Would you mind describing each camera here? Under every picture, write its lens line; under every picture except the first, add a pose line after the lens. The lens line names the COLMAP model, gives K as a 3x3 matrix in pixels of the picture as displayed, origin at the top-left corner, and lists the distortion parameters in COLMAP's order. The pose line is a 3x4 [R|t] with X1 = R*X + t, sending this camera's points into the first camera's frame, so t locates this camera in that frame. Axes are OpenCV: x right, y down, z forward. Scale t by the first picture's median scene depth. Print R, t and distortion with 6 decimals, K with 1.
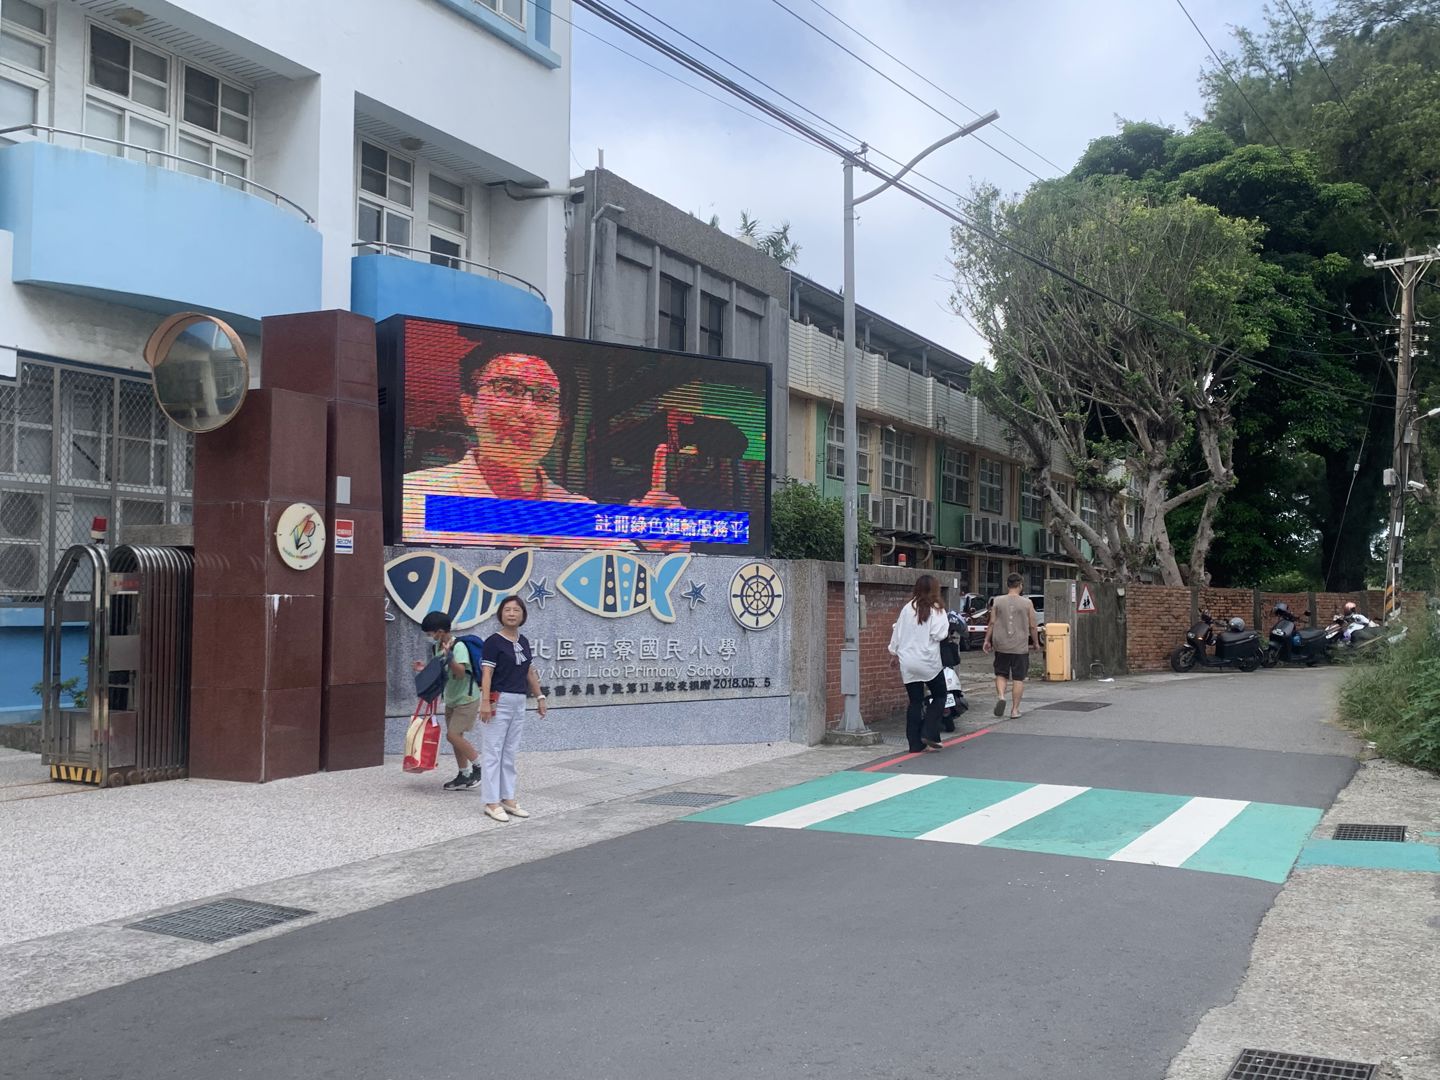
lens RADIAL K [[1414.5, 0, 719.1], [0, 1414.5, 537.6], [0, 0, 1]] dist [0.043614, 0.000000]
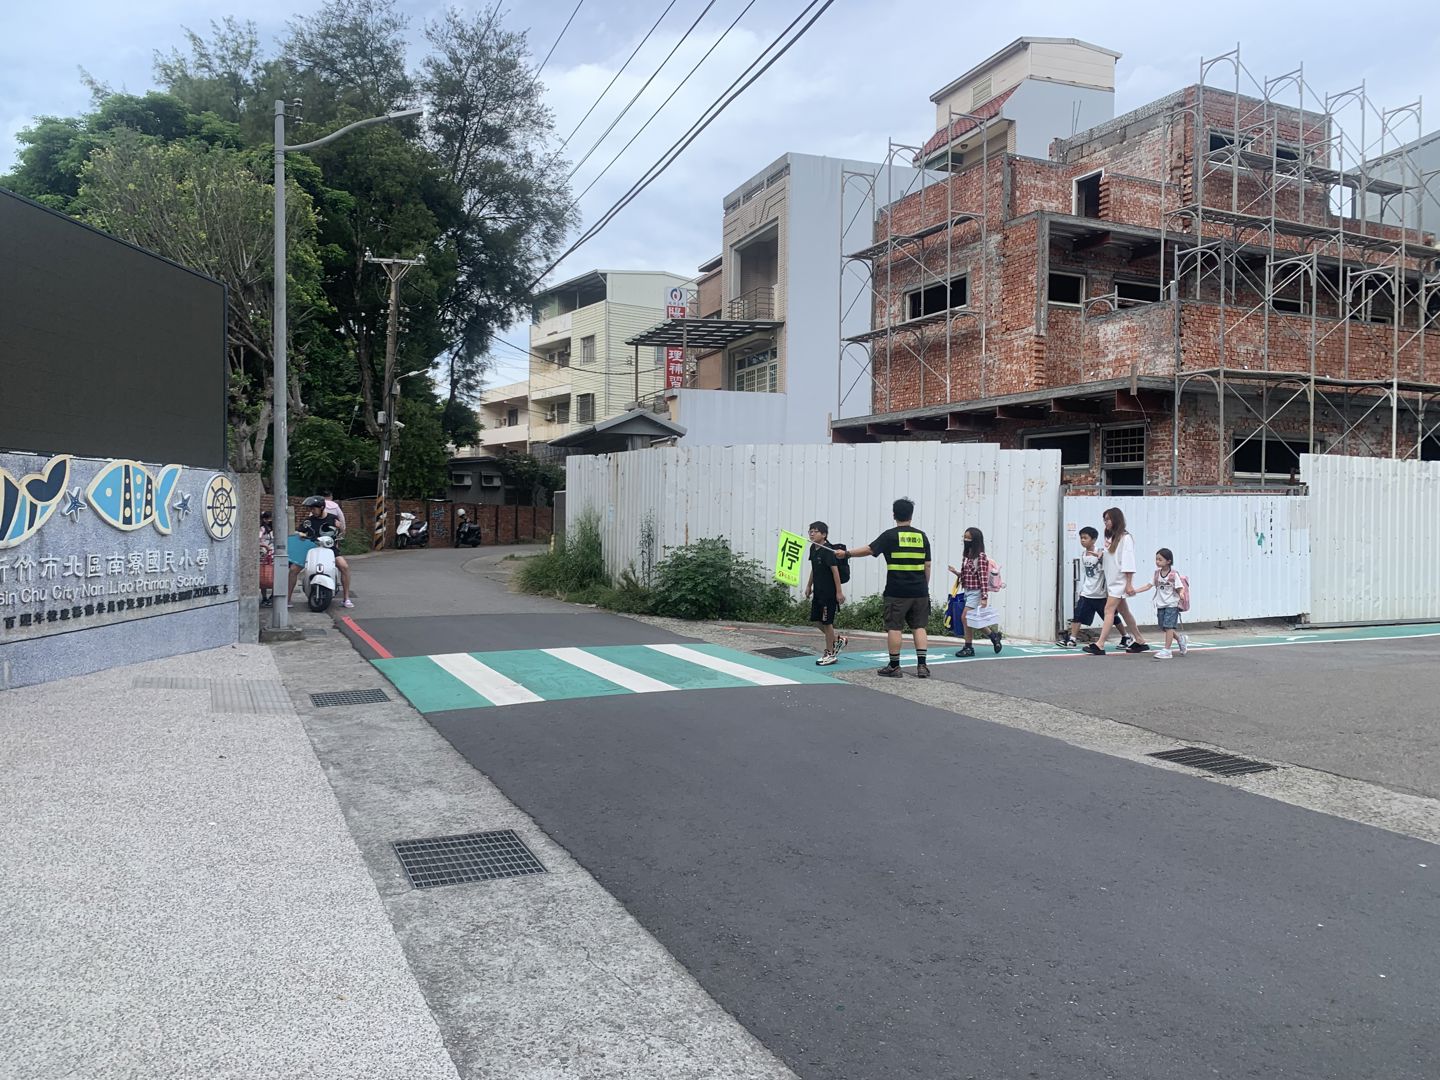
lens RADIAL K [[1094.5, 0, 720.5], [0, 1094.5, 537.6], [0, 0, 1]] dist [0.014670, -0.004198]
pose [[0.593021, -0.024474, 0.804815, -0.432490], [-0.034900, 0.997817, 0.056060, 0.005590], [-0.804430, -0.061333, 0.590873, 0.236281]]
